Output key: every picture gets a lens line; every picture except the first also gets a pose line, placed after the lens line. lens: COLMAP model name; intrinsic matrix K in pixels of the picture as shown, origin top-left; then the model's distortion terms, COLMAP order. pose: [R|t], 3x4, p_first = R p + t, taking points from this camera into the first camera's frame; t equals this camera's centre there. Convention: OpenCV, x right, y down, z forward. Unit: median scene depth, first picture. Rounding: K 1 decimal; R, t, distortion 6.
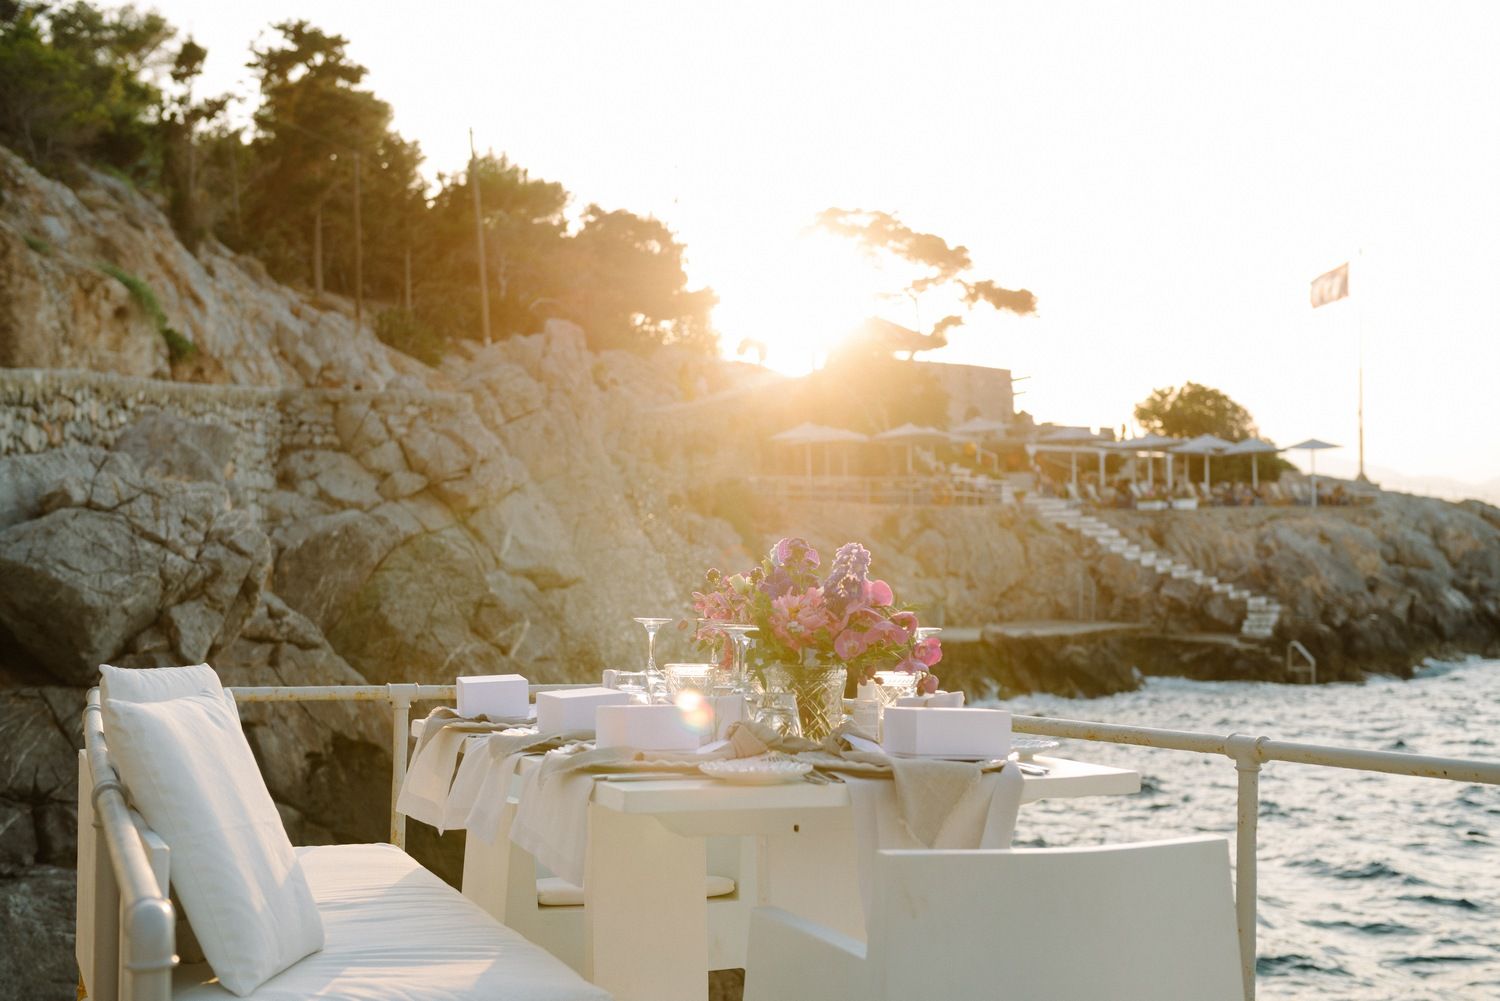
lens RADIAL K [[2232.9, 0, 748.1], [0, 2232.9, 503.2], [0, 0, 1]] dist [0.272468, 0.000000]
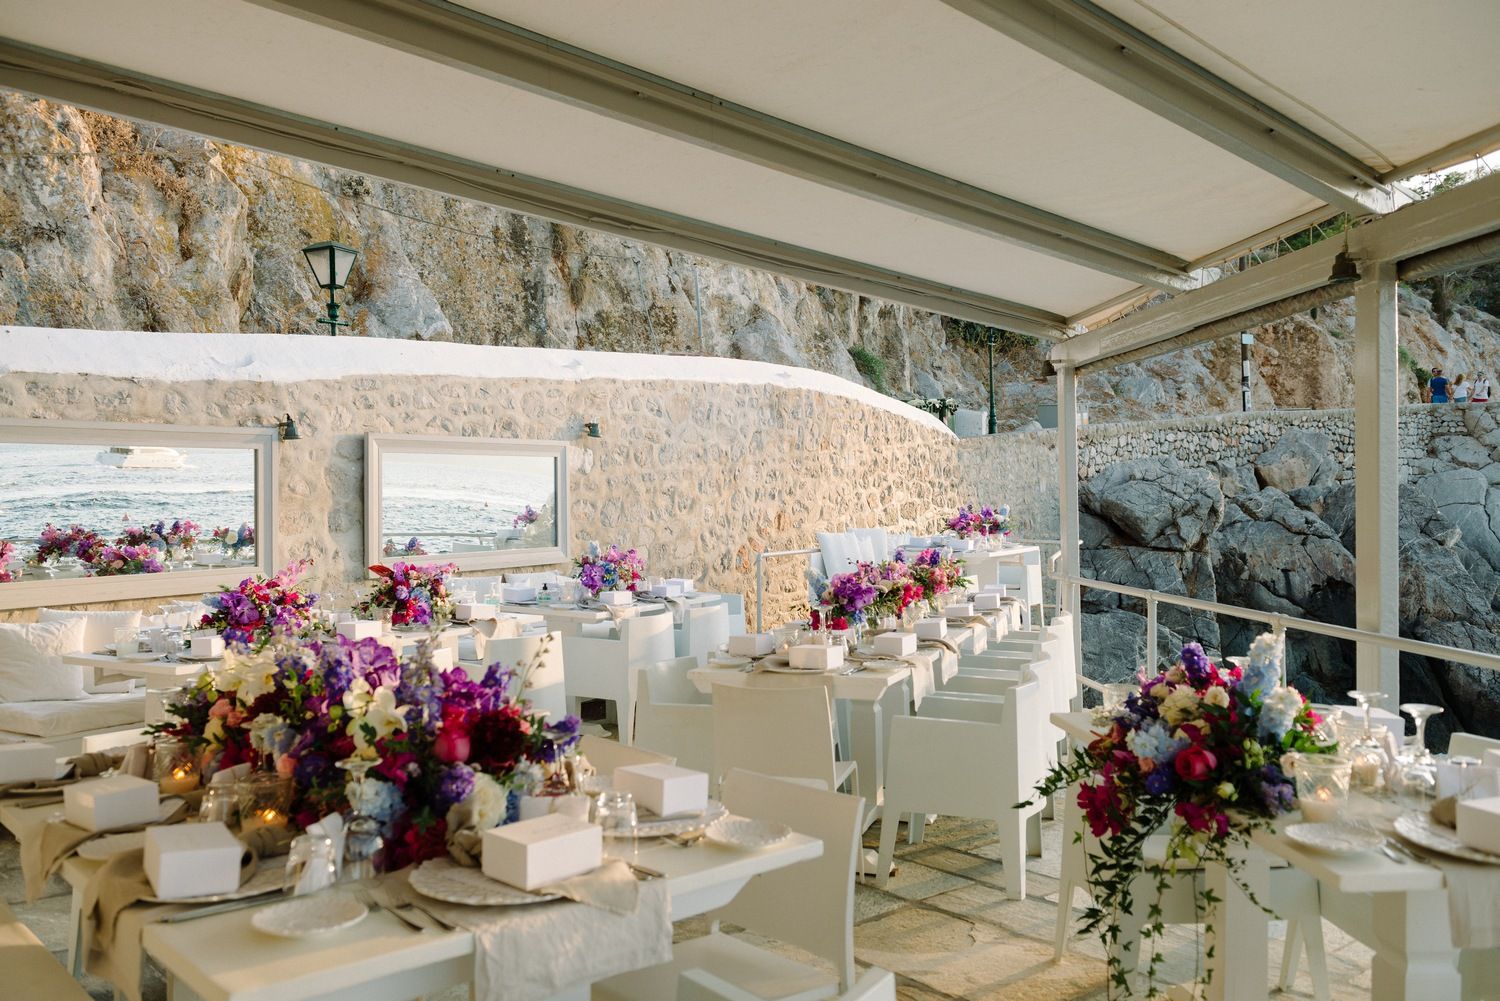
lens RADIAL K [[1326.3, 0, 747.8], [0, 1326.3, 501.2], [0, 0, 1]] dist [-0.004166, -0.001292]
pose [[0.664182, 0.004784, -0.747555, 0.362838], [0.021482, 0.999444, 0.025482, -0.014710], [0.747262, -0.032983, 0.663710, -0.244601]]
